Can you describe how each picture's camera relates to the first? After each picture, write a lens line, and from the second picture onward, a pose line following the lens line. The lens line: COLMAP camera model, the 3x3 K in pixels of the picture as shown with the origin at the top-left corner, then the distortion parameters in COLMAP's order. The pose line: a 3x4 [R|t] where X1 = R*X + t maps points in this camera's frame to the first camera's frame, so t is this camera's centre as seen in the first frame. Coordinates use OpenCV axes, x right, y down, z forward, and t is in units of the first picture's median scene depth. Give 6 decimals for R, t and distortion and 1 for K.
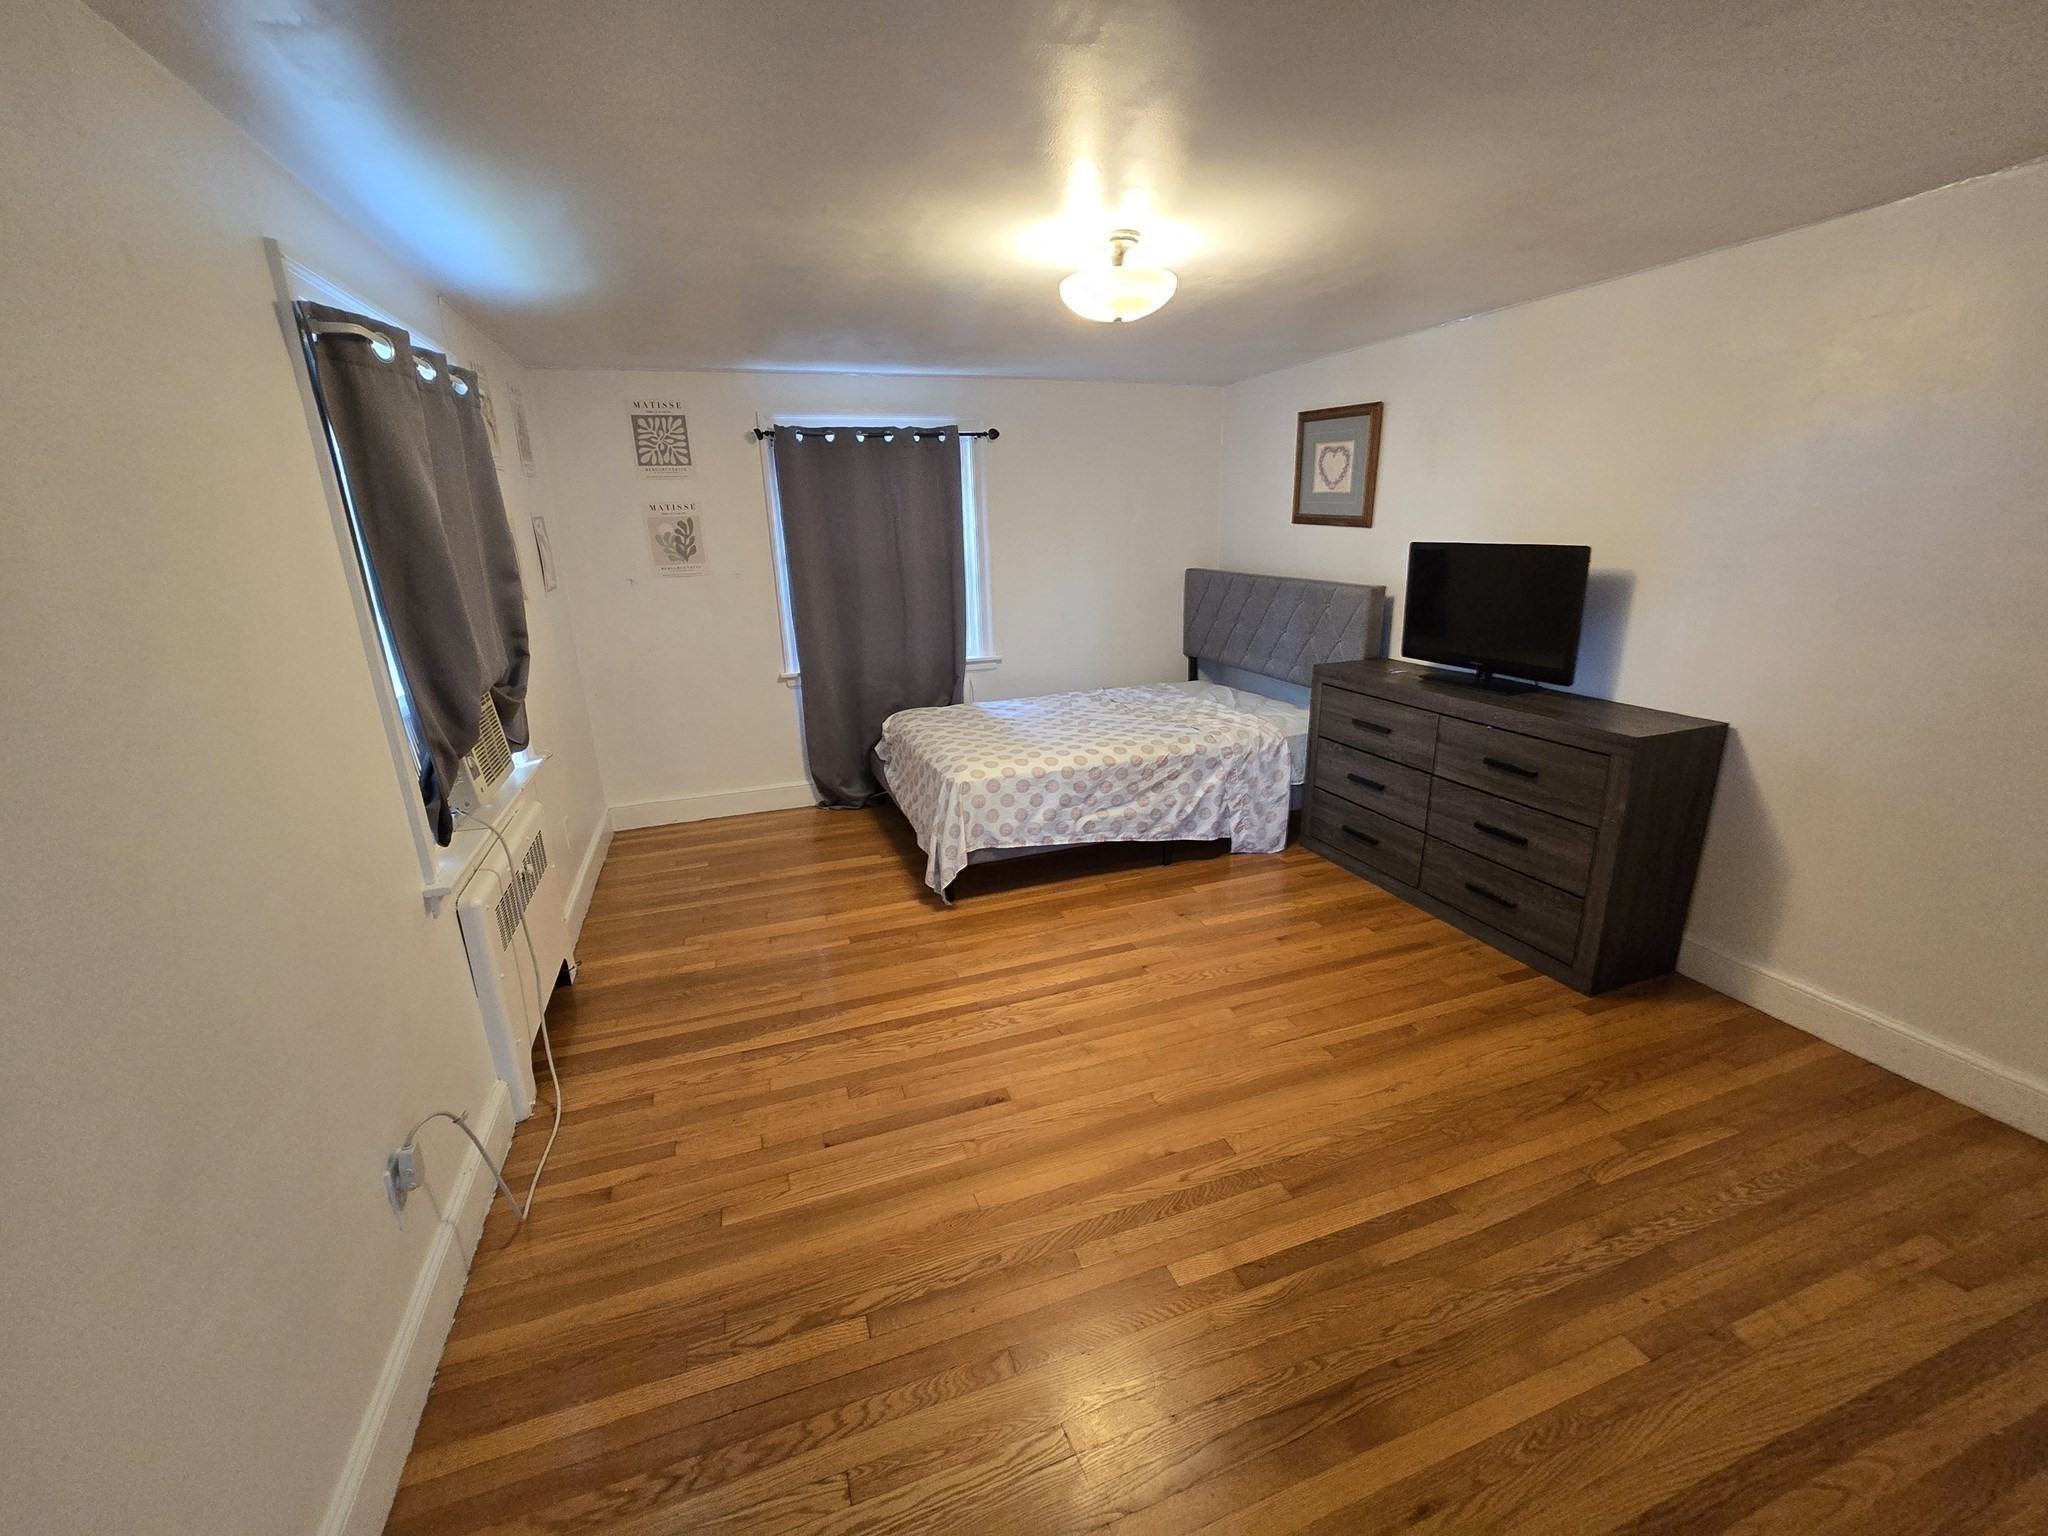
lens RADIAL K [[837.9, 0, 1029.9], [0, 837.9, 769.0], [0, 0, 1]] dist [-0.000486, -0.000050]
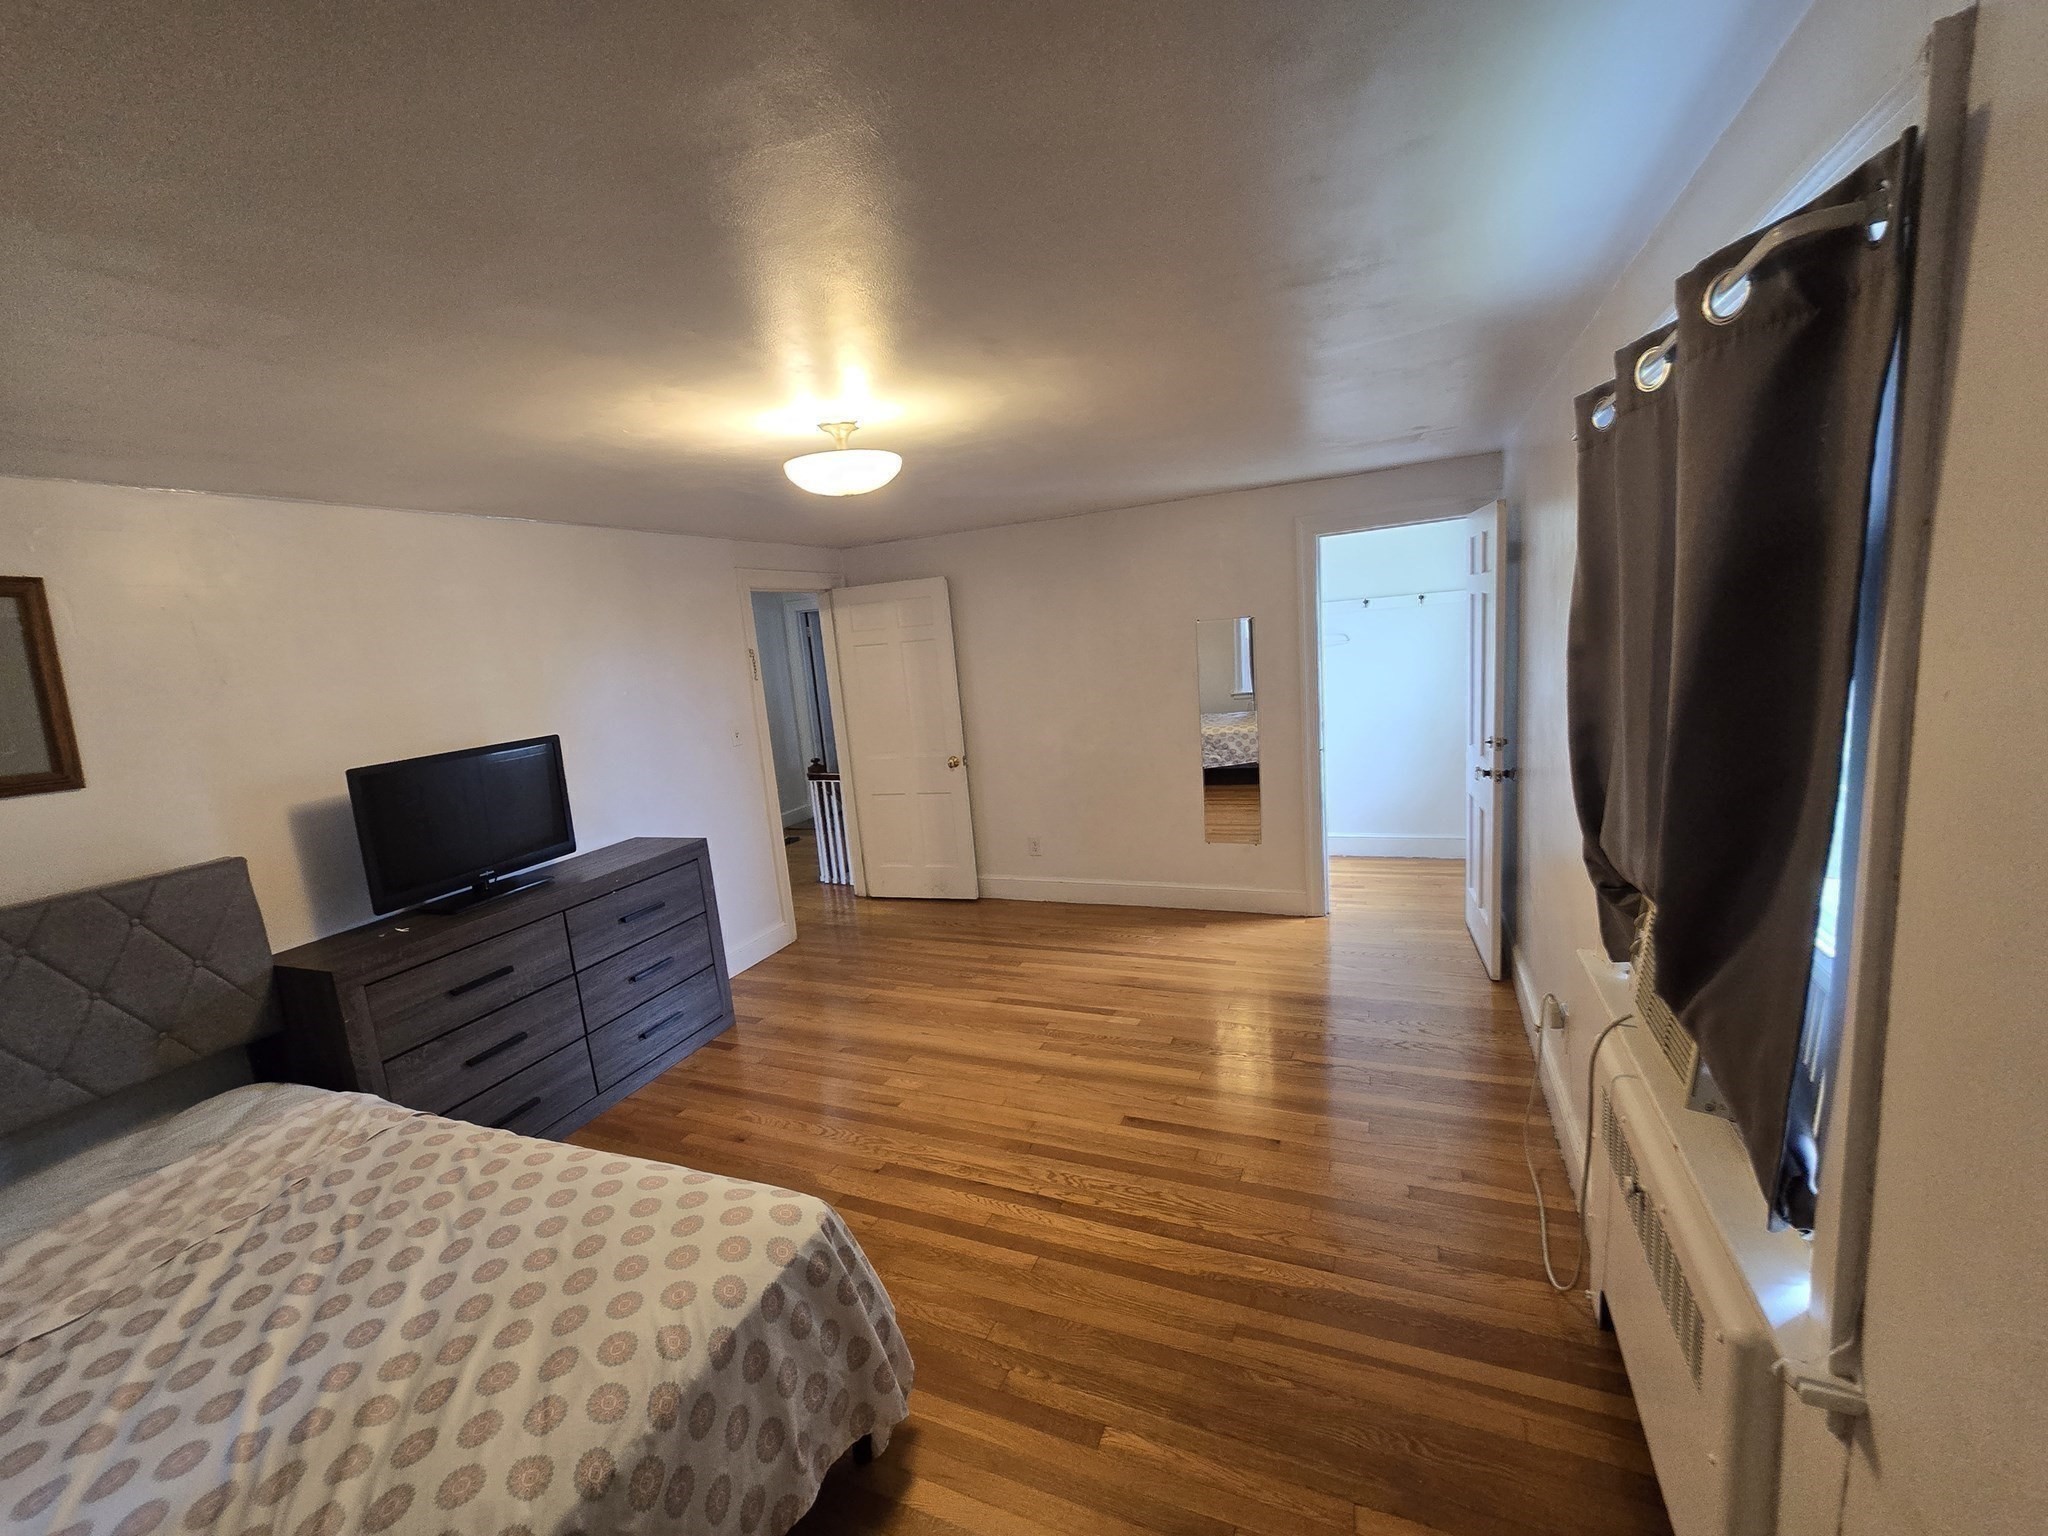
lens RADIAL K [[837.9, 0, 1029.9], [0, 837.9, 769.0], [0, 0, 1]] dist [-0.000486, -0.000050]
pose [[-0.725683, -0.025269, 0.687565, -0.645471], [0.296319, 0.890418, 0.345471, -0.446579], [-0.620950, 0.454441, -0.638674, 1.410052]]
